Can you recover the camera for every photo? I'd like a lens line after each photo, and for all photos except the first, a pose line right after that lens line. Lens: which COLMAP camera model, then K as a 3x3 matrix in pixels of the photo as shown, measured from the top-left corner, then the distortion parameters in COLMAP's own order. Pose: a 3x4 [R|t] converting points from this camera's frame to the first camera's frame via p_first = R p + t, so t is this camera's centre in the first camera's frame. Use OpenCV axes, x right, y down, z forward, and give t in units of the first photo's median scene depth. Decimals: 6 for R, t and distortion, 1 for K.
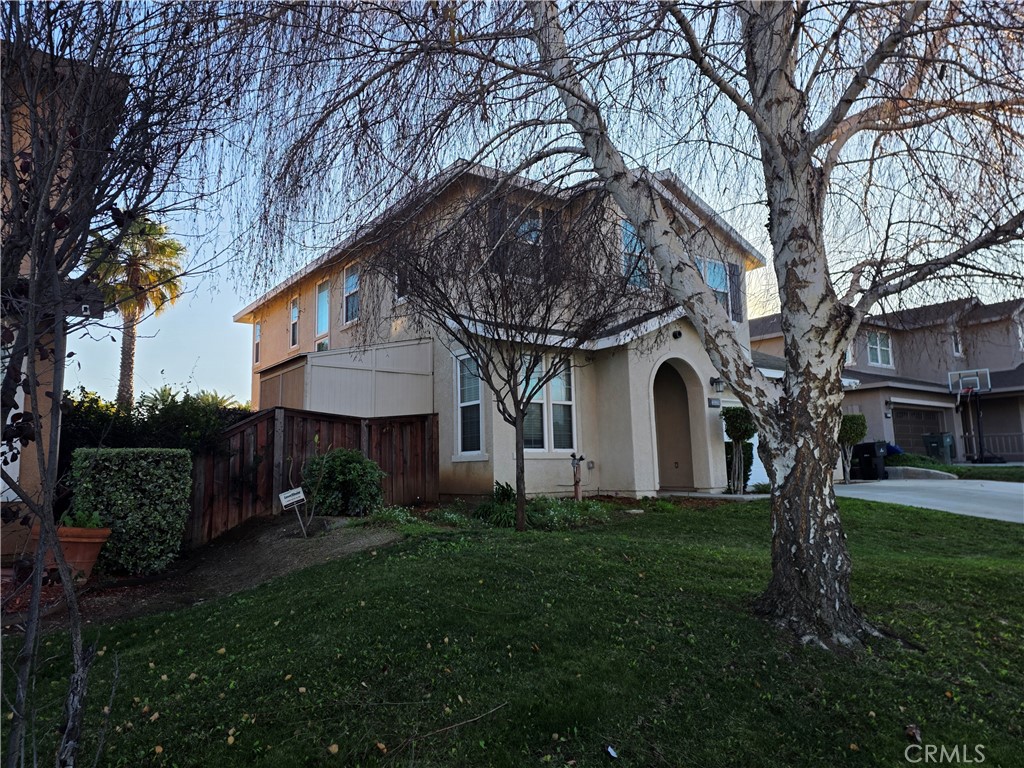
lens RADIAL K [[674.7, 0, 511.8], [0, 674.7, 379.6], [0, 0, 1]] dist [0.056067, -0.031467]
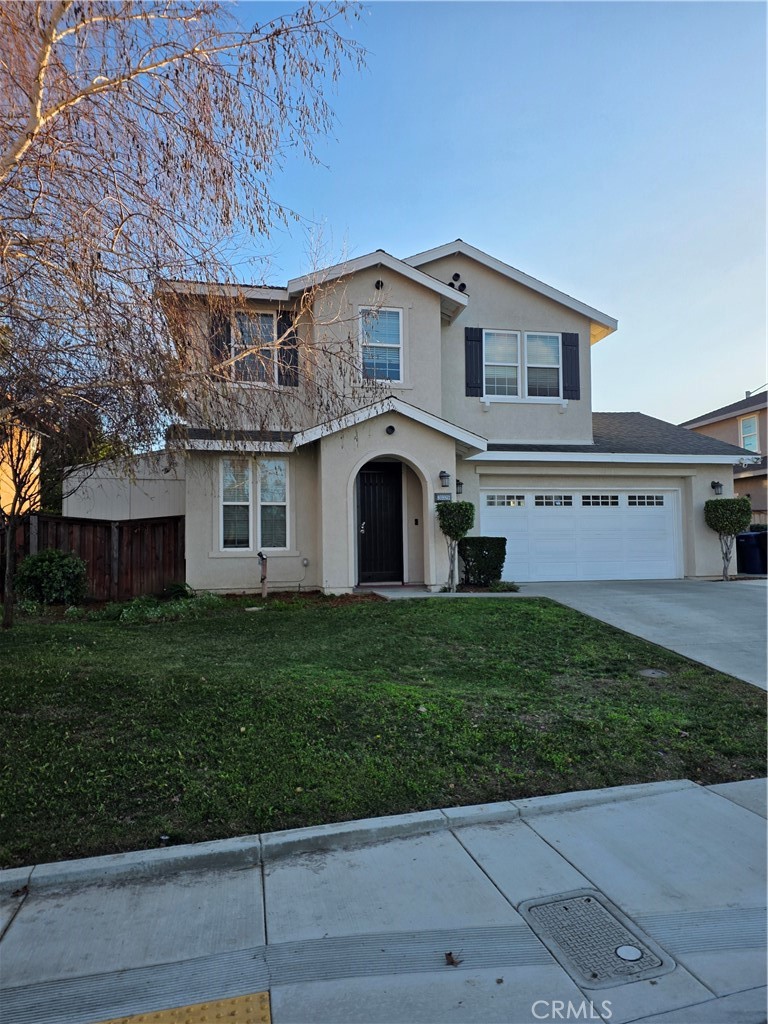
lens RADIAL K [[674.7, 0, 386.2], [0, 674.7, 515.9], [0, 0, 1]] dist [0.056067, -0.031467]
pose [[0.907982, -0.016600, -0.418679, 0.697434], [0.048670, 0.996630, 0.066034, -0.007363], [0.416172, -0.080334, 0.905730, 0.119056]]
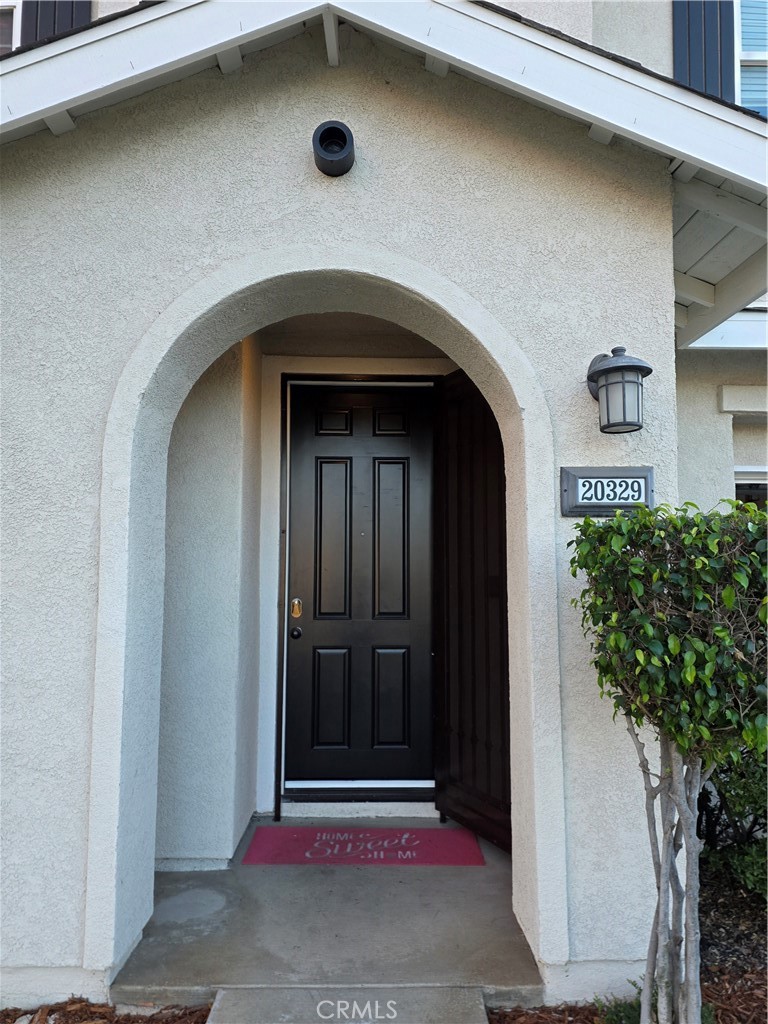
lens RADIAL K [[674.7, 0, 381.2], [0, 674.7, 514.9], [0, 0, 1]] dist [0.056067, -0.031467]
pose [[0.812830, -0.026218, -0.581911, 0.398423], [0.049658, 0.998469, 0.024377, 0.037234], [0.580381, -0.048711, 0.812887, 0.912140]]
